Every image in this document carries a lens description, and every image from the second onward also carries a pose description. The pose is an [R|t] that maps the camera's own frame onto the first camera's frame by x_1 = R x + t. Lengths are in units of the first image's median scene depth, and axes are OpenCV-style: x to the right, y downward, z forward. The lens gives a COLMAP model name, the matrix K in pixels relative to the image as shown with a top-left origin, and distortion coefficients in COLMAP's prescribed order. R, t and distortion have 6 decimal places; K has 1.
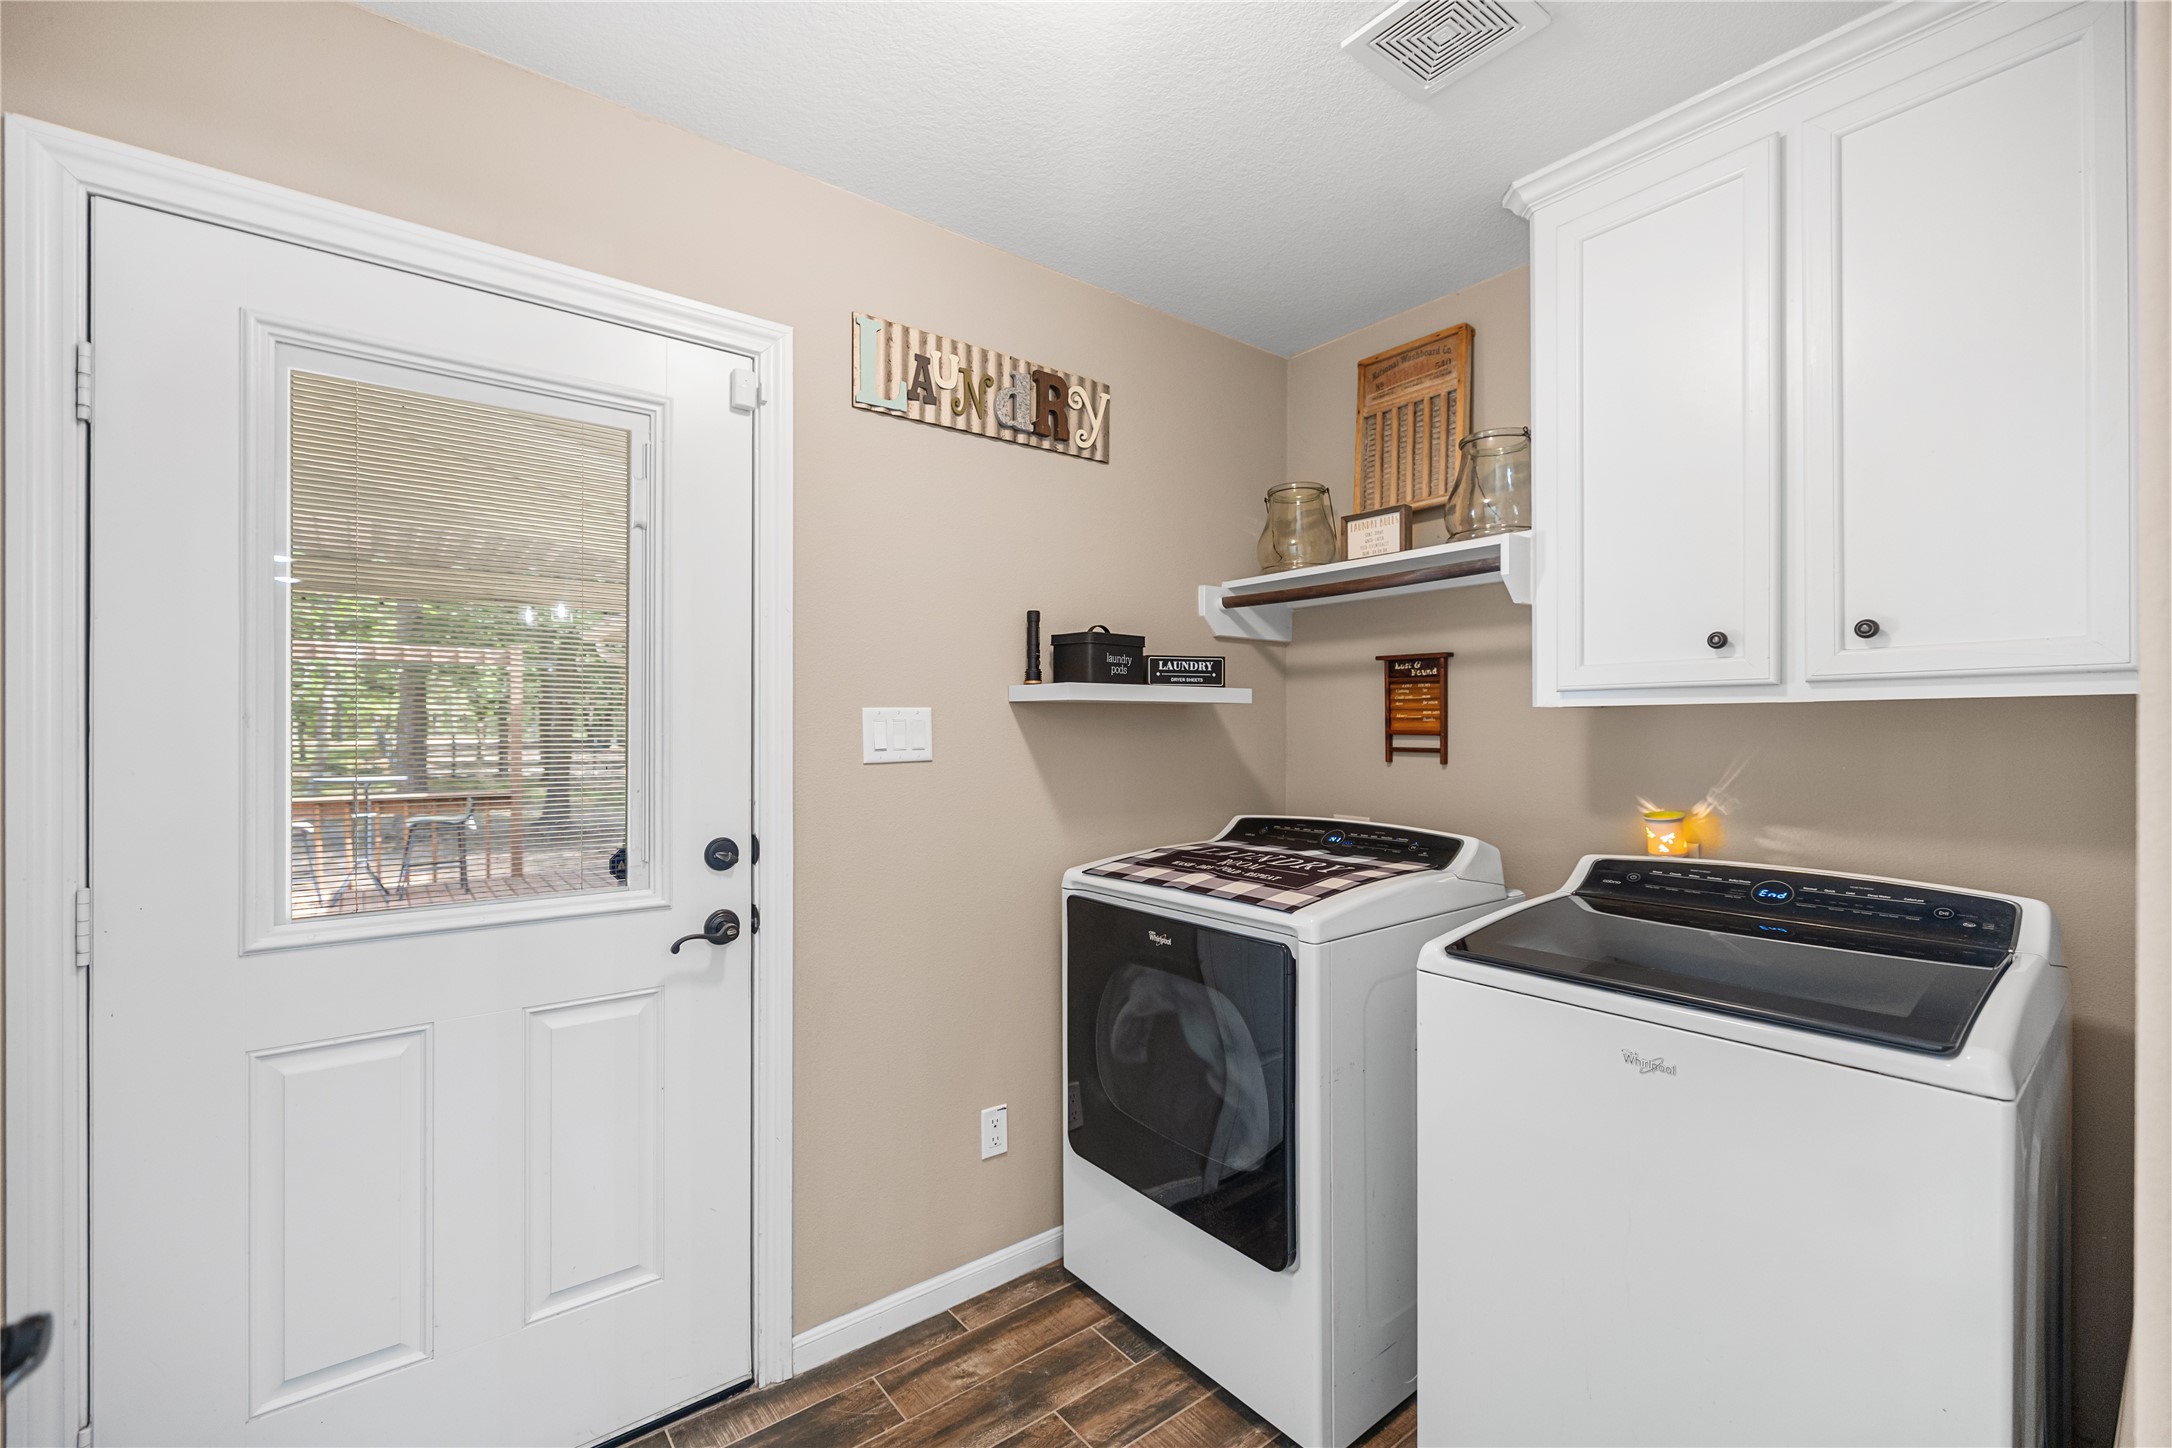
lens RADIAL K [[914.5, 0, 1073.8], [0, 914.5, 729.0], [0, 0, 1]] dist [0.000084, -0.001136]
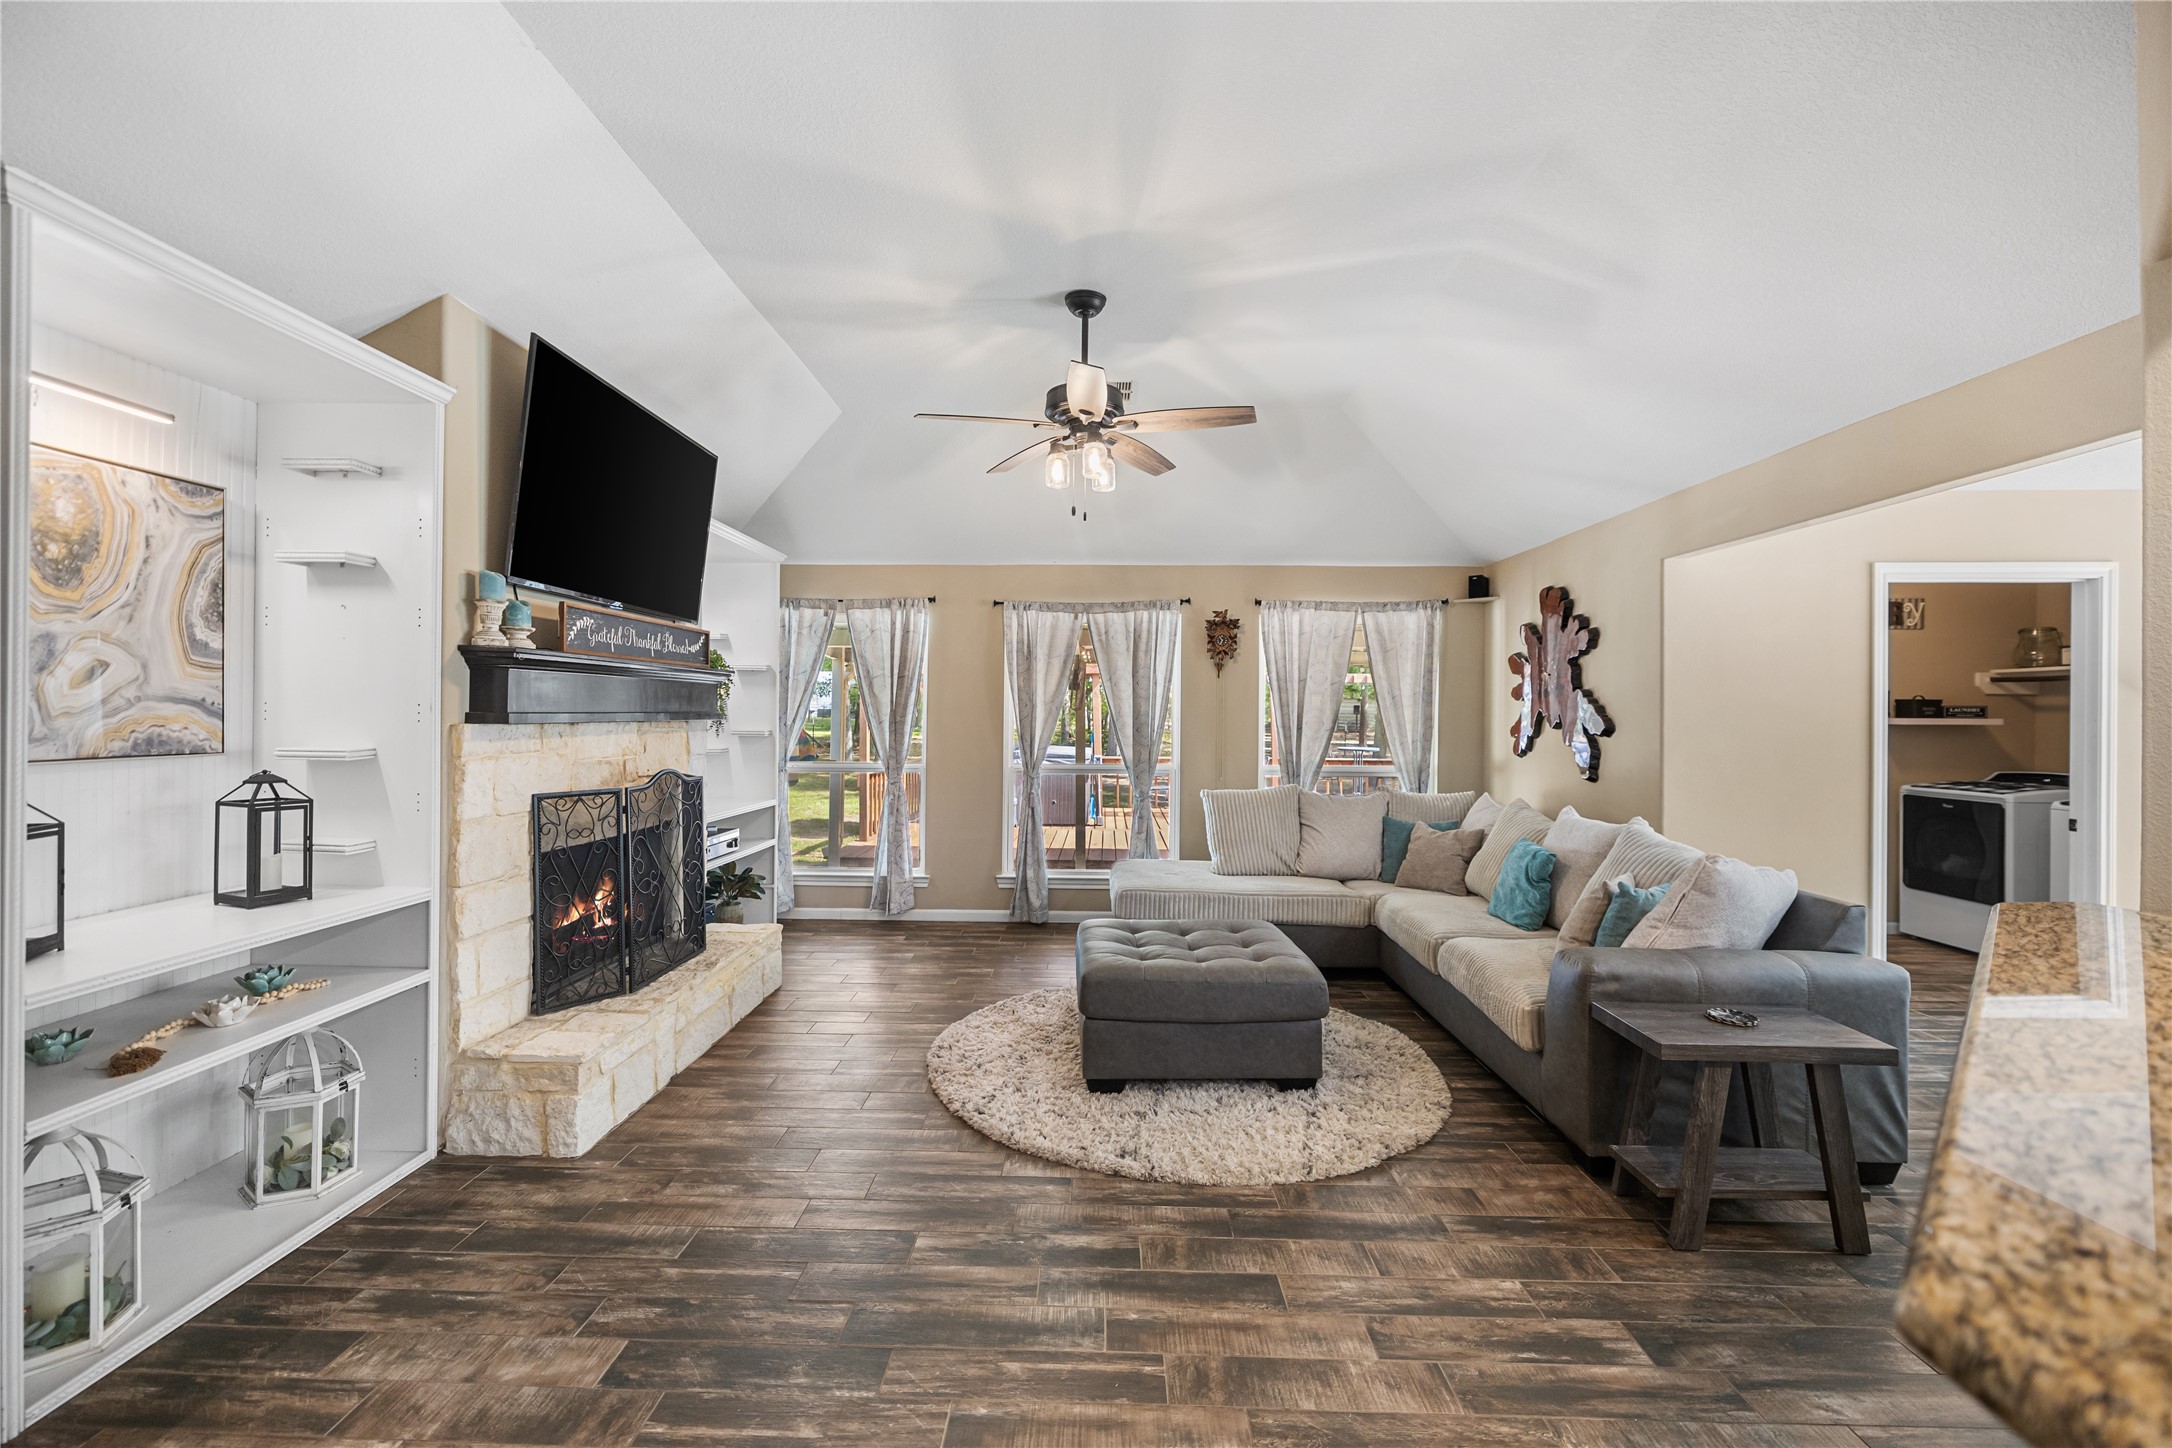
lens RADIAL K [[914.5, 0, 1075.9], [0, 914.5, 711.7], [0, 0, 1]] dist [0.000084, -0.001136]
pose [[0.767640, 0.004907, -0.640863, -0.156127], [-0.010582, 0.999931, -0.005019, -0.028439], [0.640794, 0.010634, 0.767639, -2.699256]]
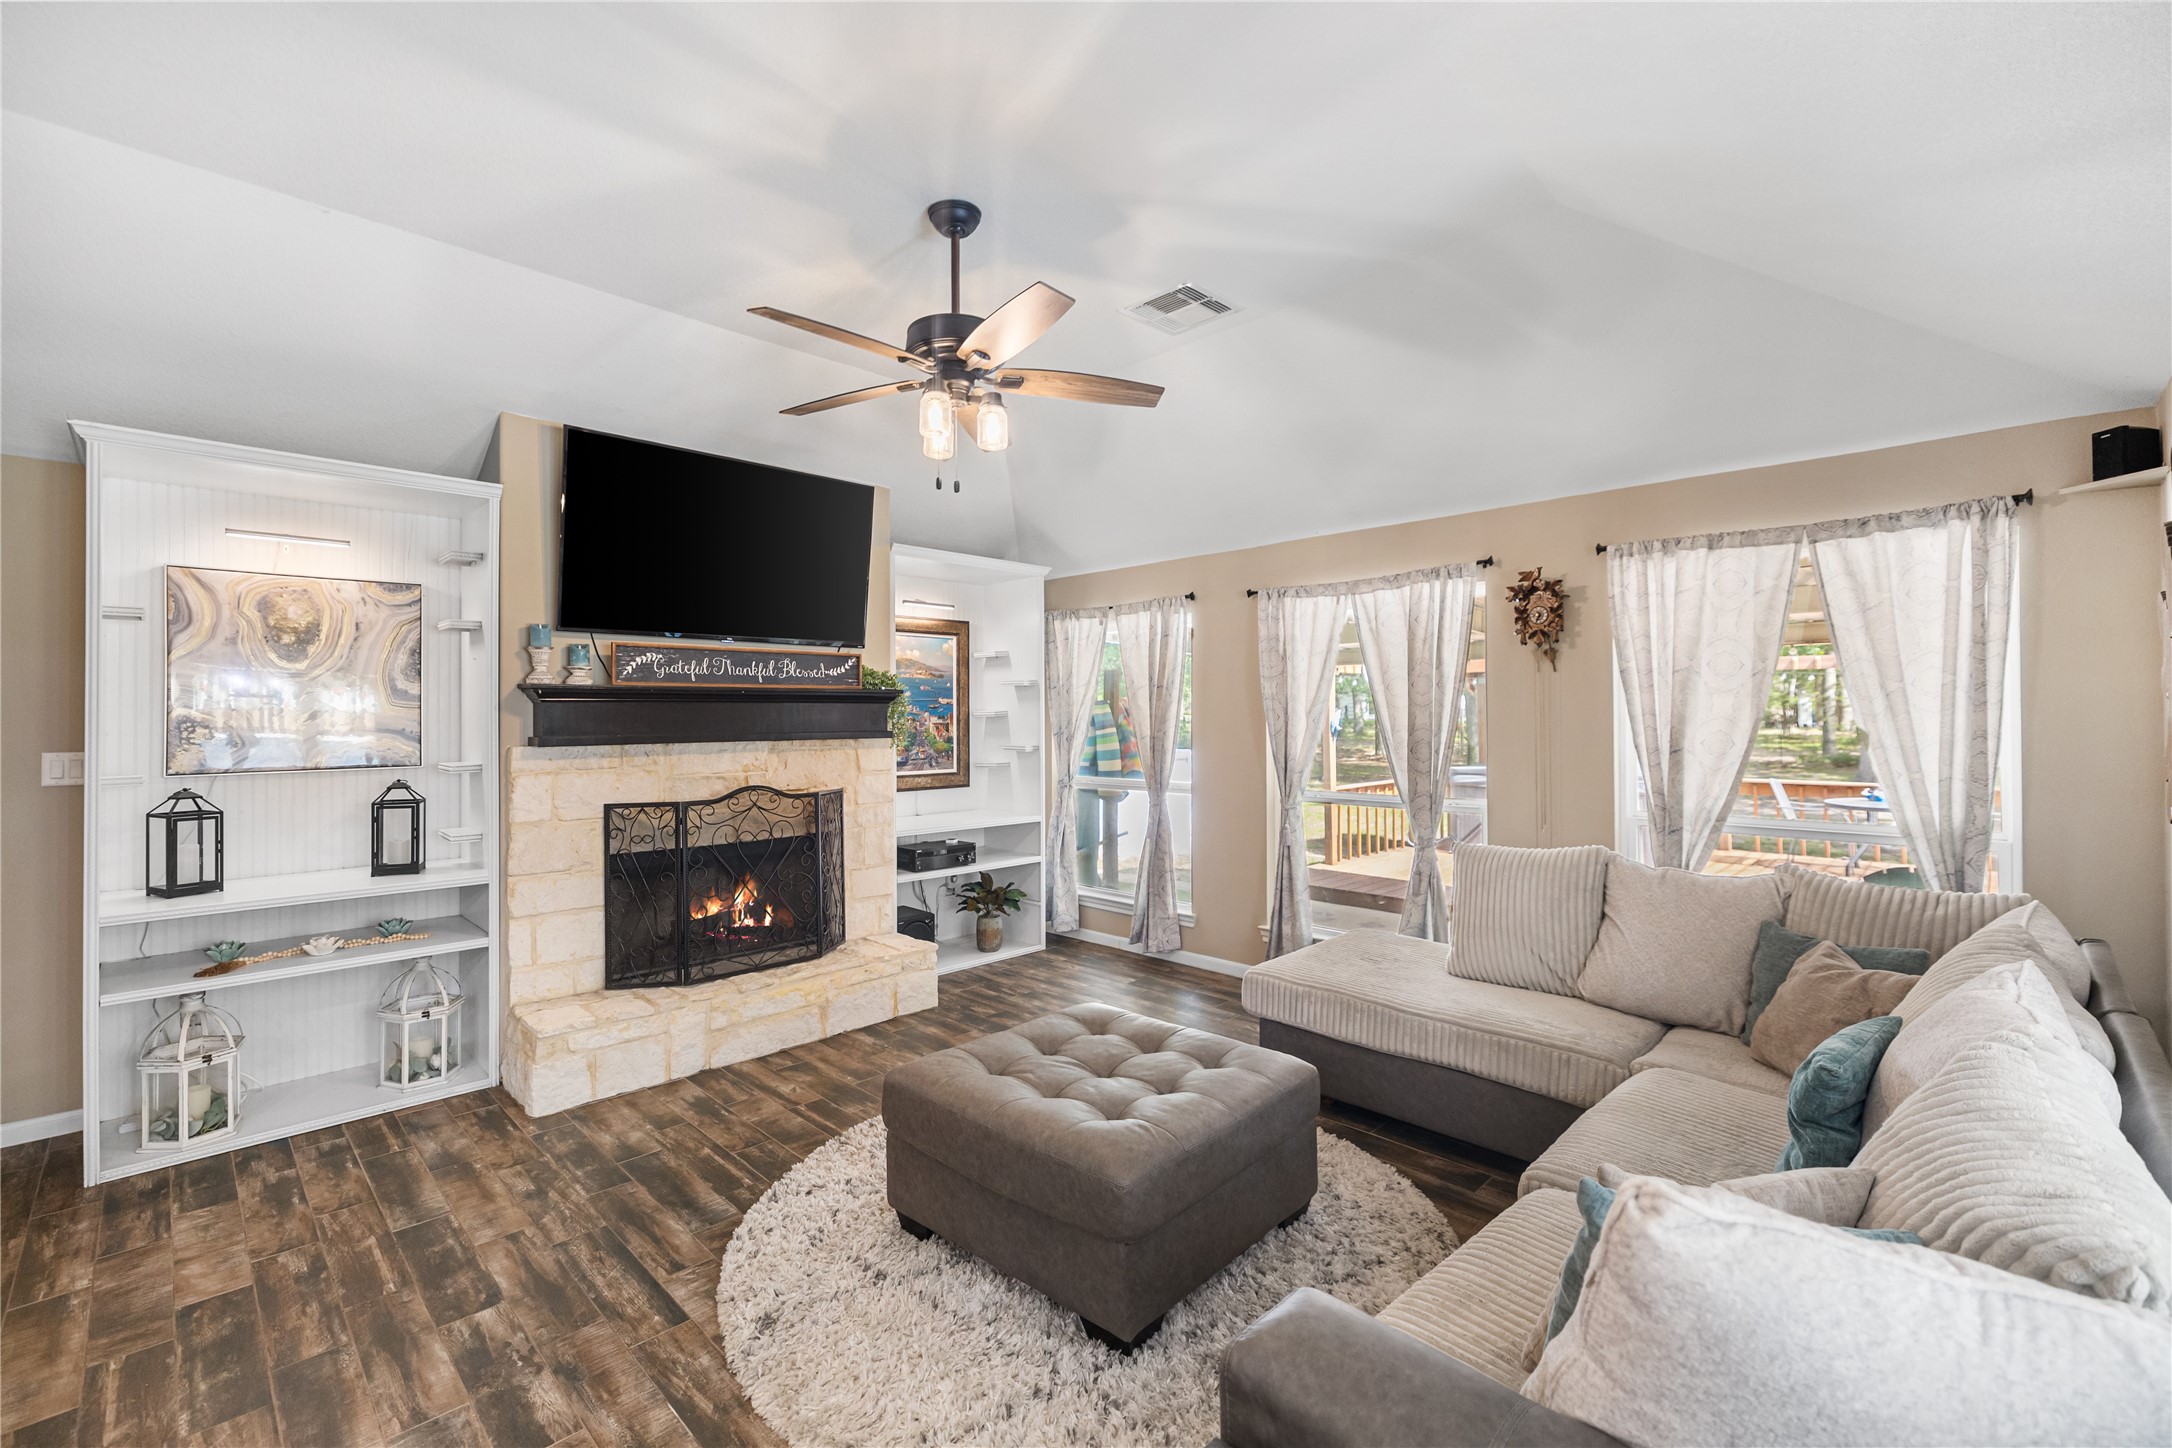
lens RADIAL K [[914.5, 0, 1076.4], [0, 914.5, 709.6], [0, 0, 1]] dist [0.000084, -0.001136]
pose [[0.118783, -0.006737, -0.992897, 0.105694], [0.000759, 0.999977, -0.006694, -0.064846], [0.992920, 0.000042, 0.118785, -1.403739]]
